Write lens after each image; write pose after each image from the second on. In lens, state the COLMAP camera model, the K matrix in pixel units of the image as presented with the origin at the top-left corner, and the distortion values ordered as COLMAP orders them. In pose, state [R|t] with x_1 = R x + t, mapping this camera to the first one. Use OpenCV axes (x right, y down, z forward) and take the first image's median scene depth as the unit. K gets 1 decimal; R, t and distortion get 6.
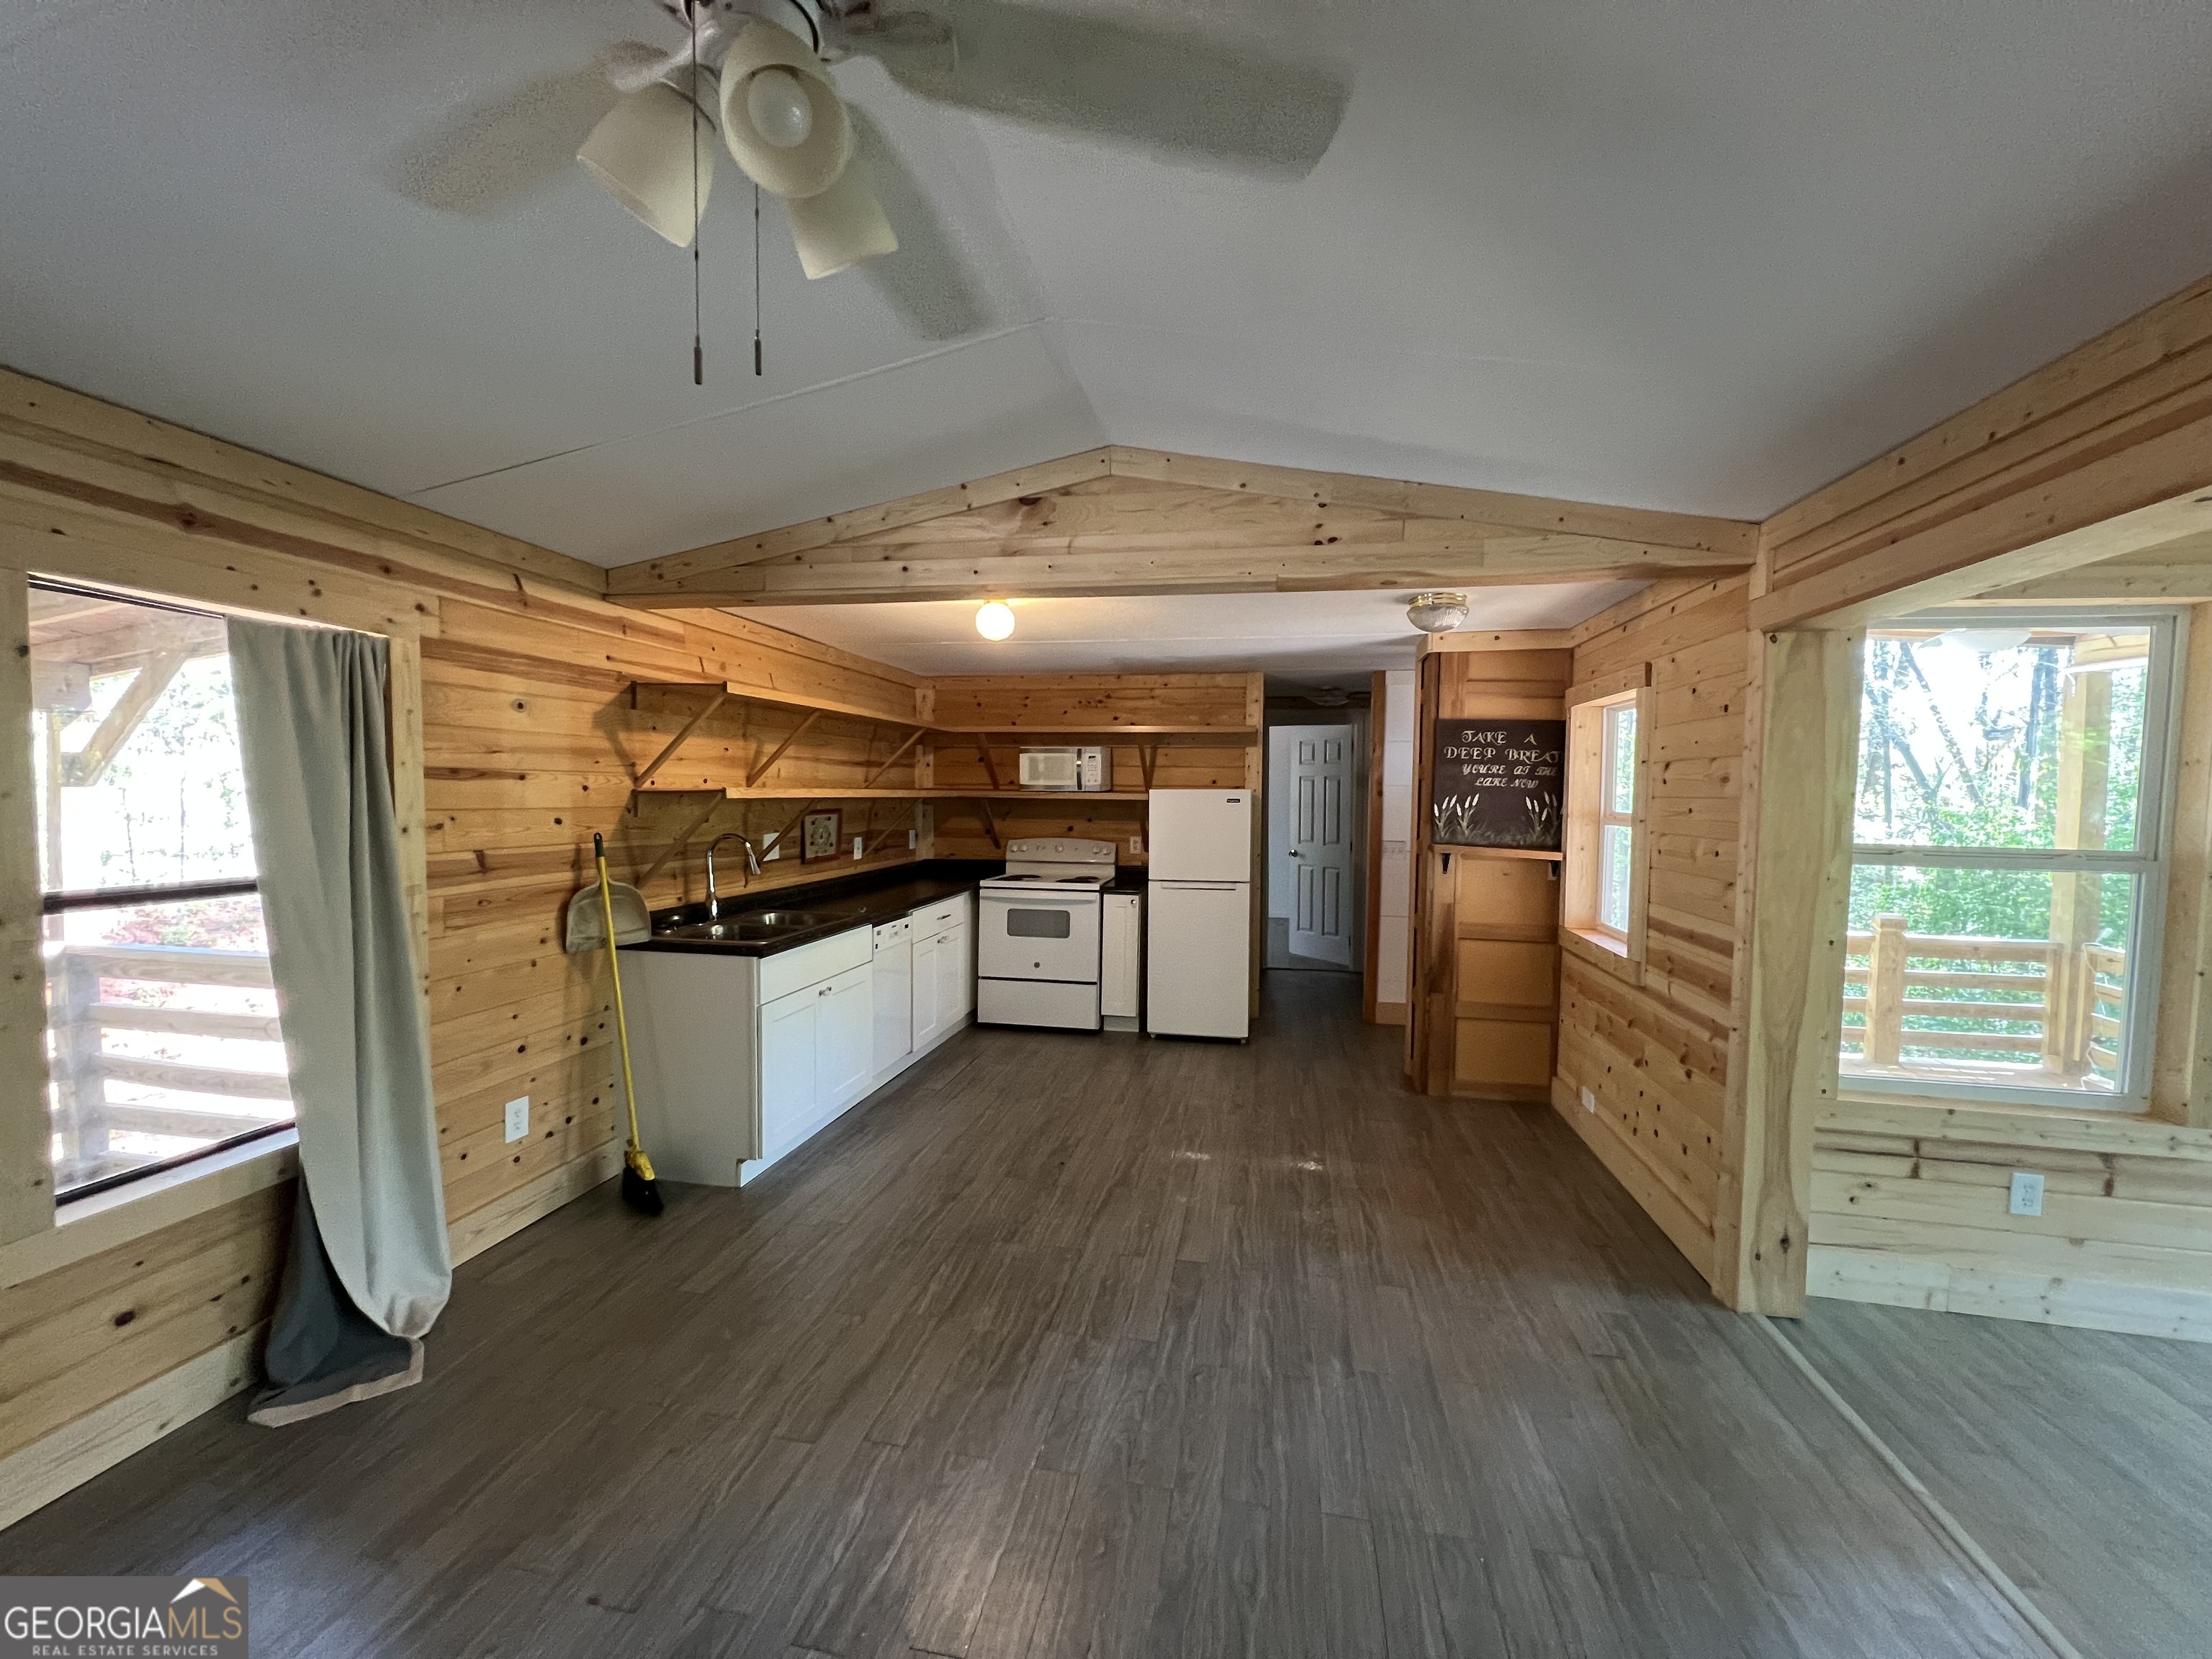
lens RADIAL K [[885.2, 0, 1108.3], [0, 885.2, 833.9], [0, 0, 1]] dist [-0.001292, 0.000697]
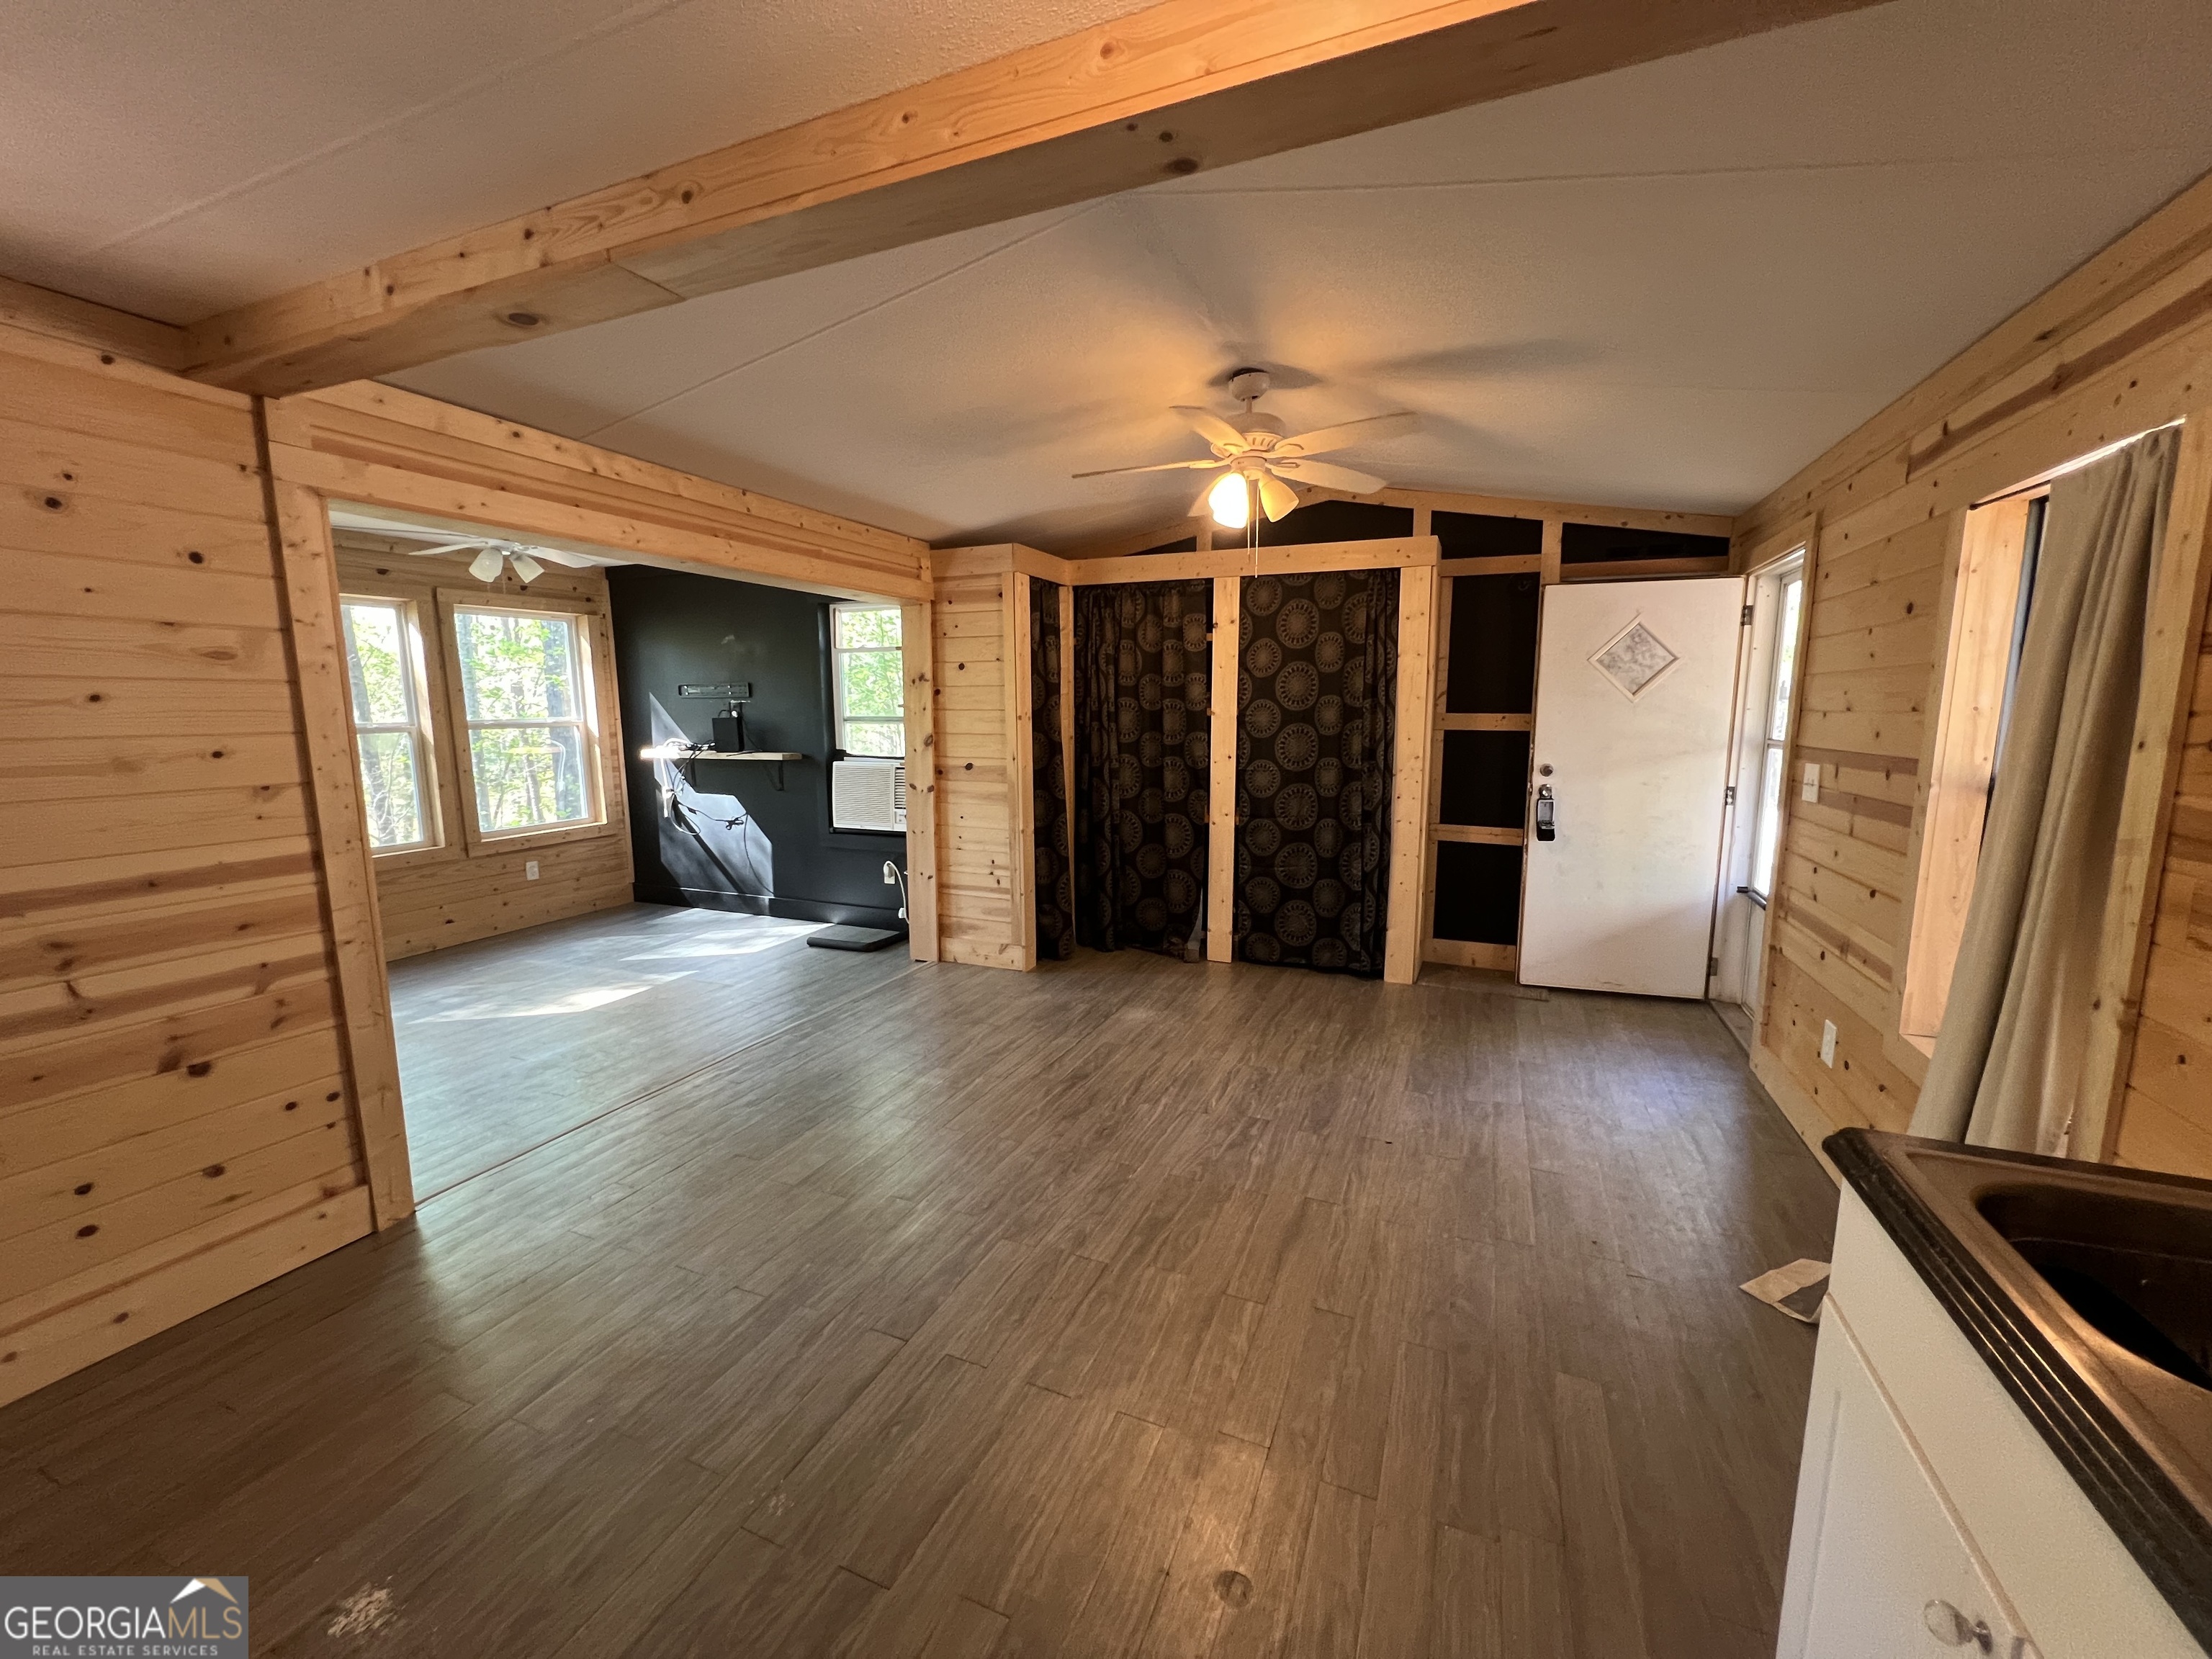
lens RADIAL K [[885.2, 0, 1107.6], [0, 885.2, 835.1], [0, 0, 1]] dist [-0.001292, 0.000697]
pose [[-0.977887, -0.039880, 0.205297, -0.248825], [0.001650, 0.980148, 0.198259, -0.068462], [-0.209128, 0.194213, -0.958408, 1.847795]]
